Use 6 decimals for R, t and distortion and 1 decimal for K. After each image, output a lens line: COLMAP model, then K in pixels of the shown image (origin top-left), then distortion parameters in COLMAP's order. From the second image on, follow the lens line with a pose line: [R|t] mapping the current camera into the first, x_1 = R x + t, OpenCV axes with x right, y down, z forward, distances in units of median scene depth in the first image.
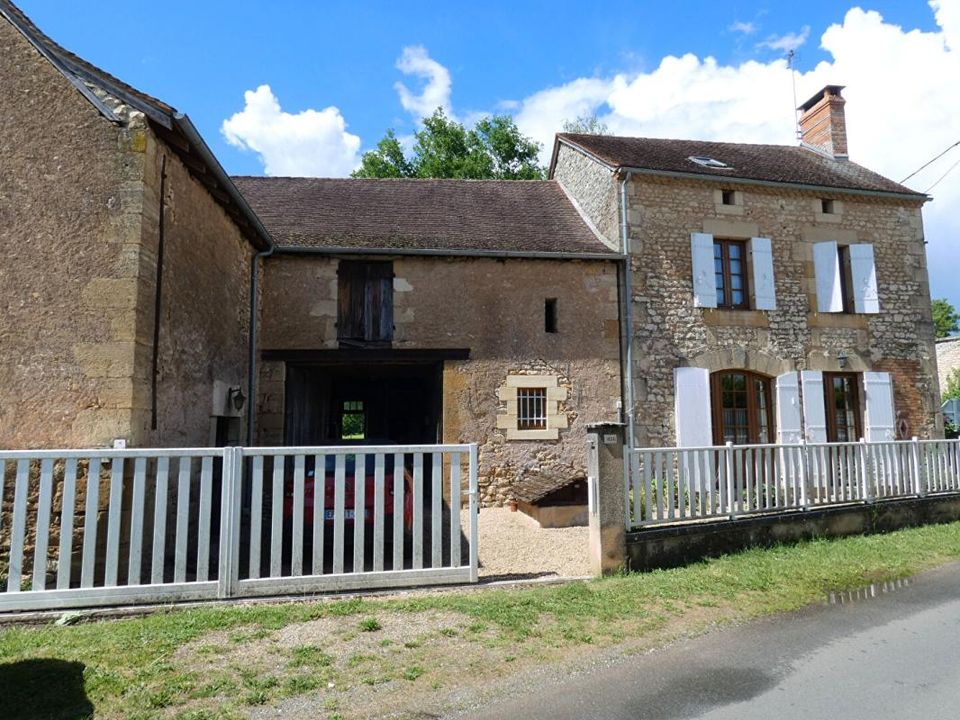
lens RADIAL K [[620.1, 0, 481.5], [0, 620.1, 358.9], [0, 0, 1]] dist [0.000431, 0.000636]
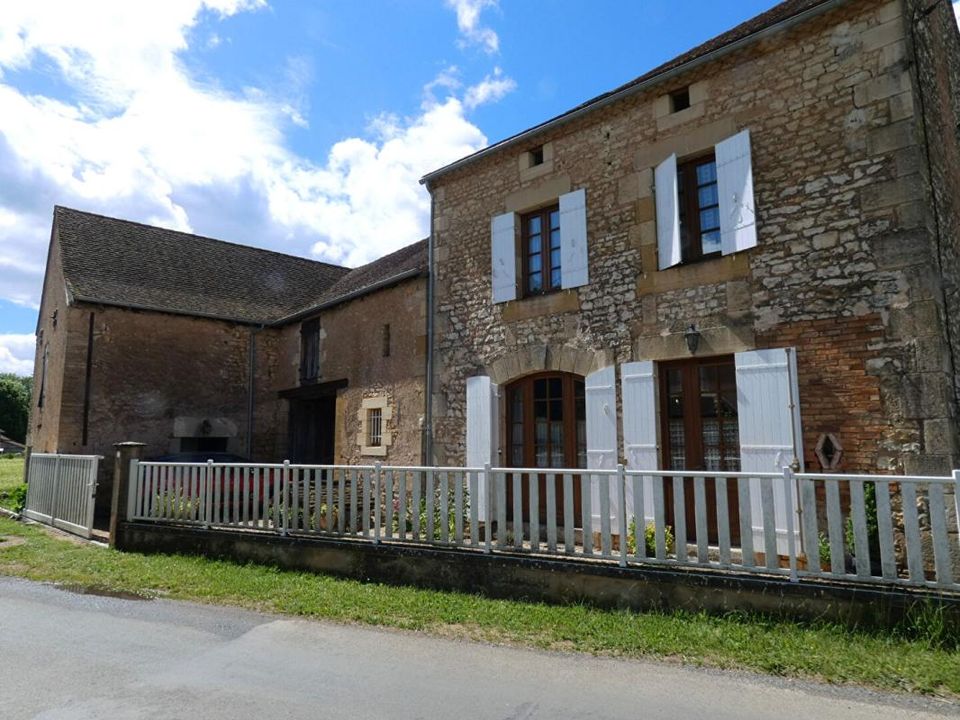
lens RADIAL K [[620.1, 0, 482.0], [0, 620.1, 362.1], [0, 0, 1]] dist [0.000431, 0.000636]
pose [[0.552132, -0.103479, -0.827311, 1.011088], [0.091078, 0.993816, -0.063521, 0.047272], [0.828768, -0.040278, 0.558142, 0.496549]]
